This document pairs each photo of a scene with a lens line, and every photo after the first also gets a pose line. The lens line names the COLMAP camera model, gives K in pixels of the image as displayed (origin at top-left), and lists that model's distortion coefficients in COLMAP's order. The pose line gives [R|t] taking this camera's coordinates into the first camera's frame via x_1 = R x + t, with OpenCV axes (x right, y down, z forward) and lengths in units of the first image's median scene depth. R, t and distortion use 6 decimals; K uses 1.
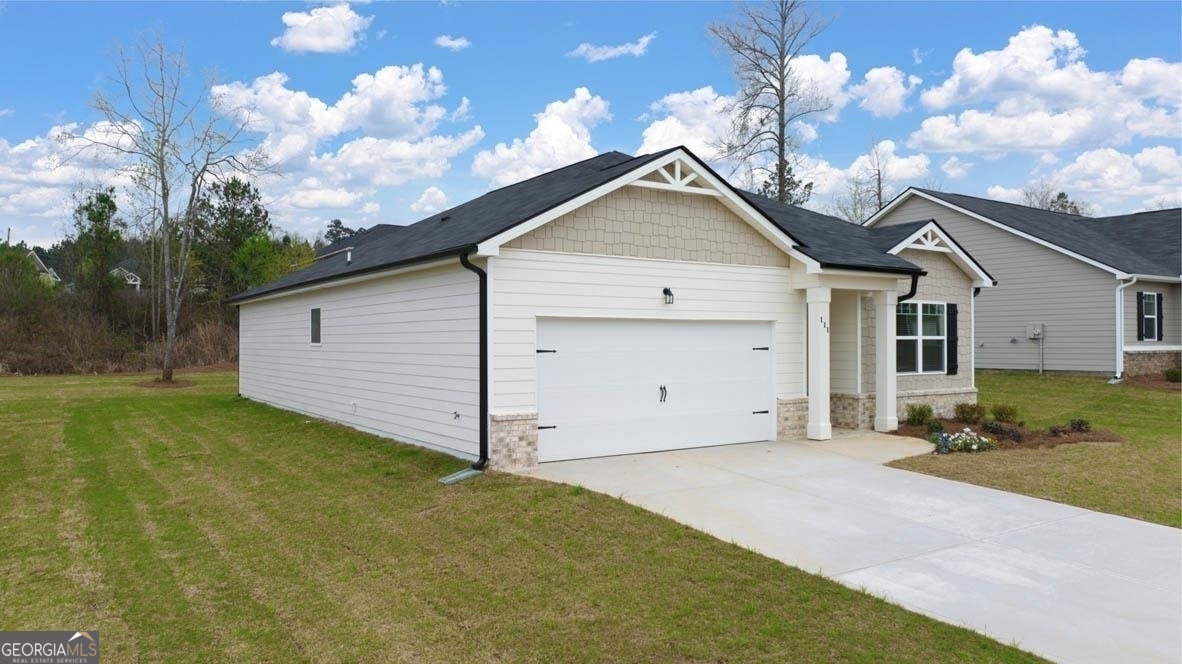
lens RADIAL K [[822.4, 0, 597.9], [0, 822.4, 328.3], [0, 0, 1]] dist [-0.012387, 0.008017]
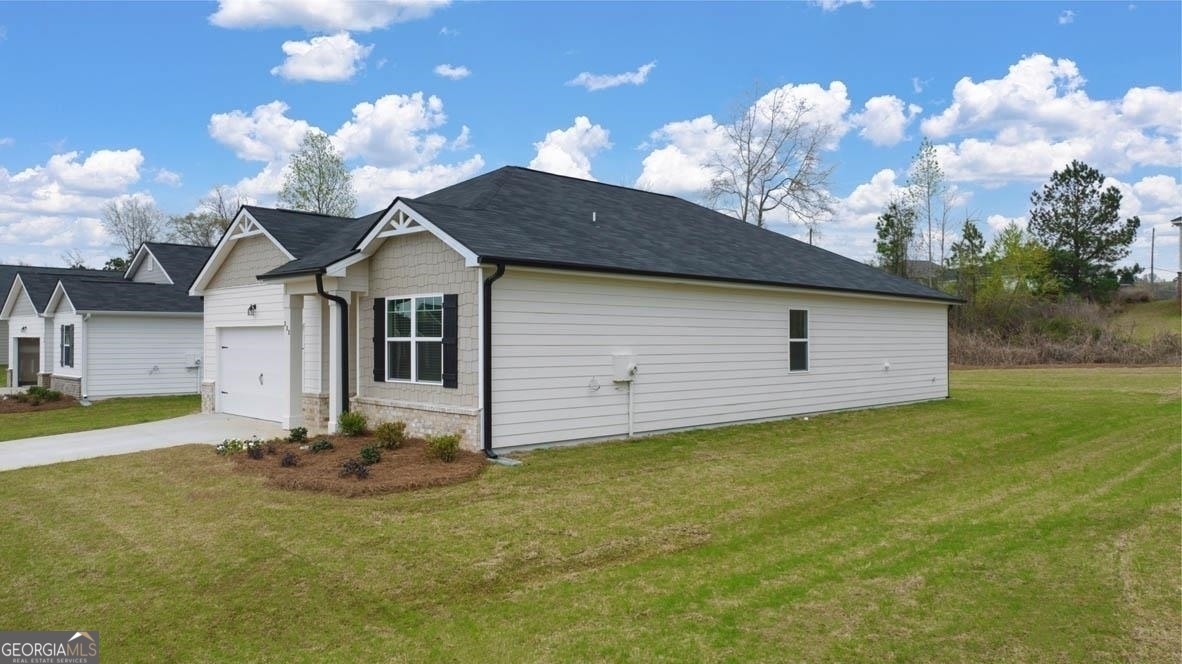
lens RADIAL K [[822.4, 0, 597.1], [0, 822.4, 329.6], [0, 0, 1]] dist [-0.012387, 0.008017]
pose [[0.196234, -0.008843, -0.980517, 1.450870], [0.013974, 0.999883, -0.006221, 0.010749], [0.980458, -0.012481, 0.196334, 1.185337]]
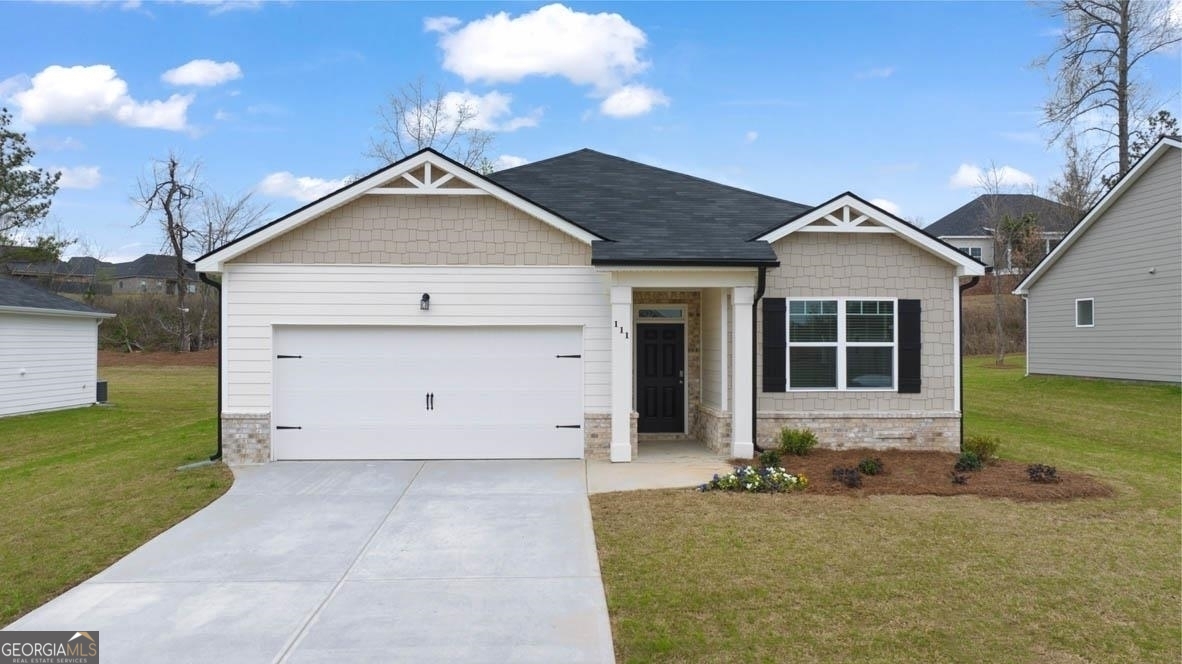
lens RADIAL K [[822.4, 0, 587.7], [0, 822.4, 328.6], [0, 0, 1]] dist [-0.012387, 0.008017]
pose [[0.854943, -0.006233, -0.518685, 0.689116], [0.005470, 0.999981, -0.003001, -0.003024], [0.518694, -0.000272, 0.854960, 0.236216]]
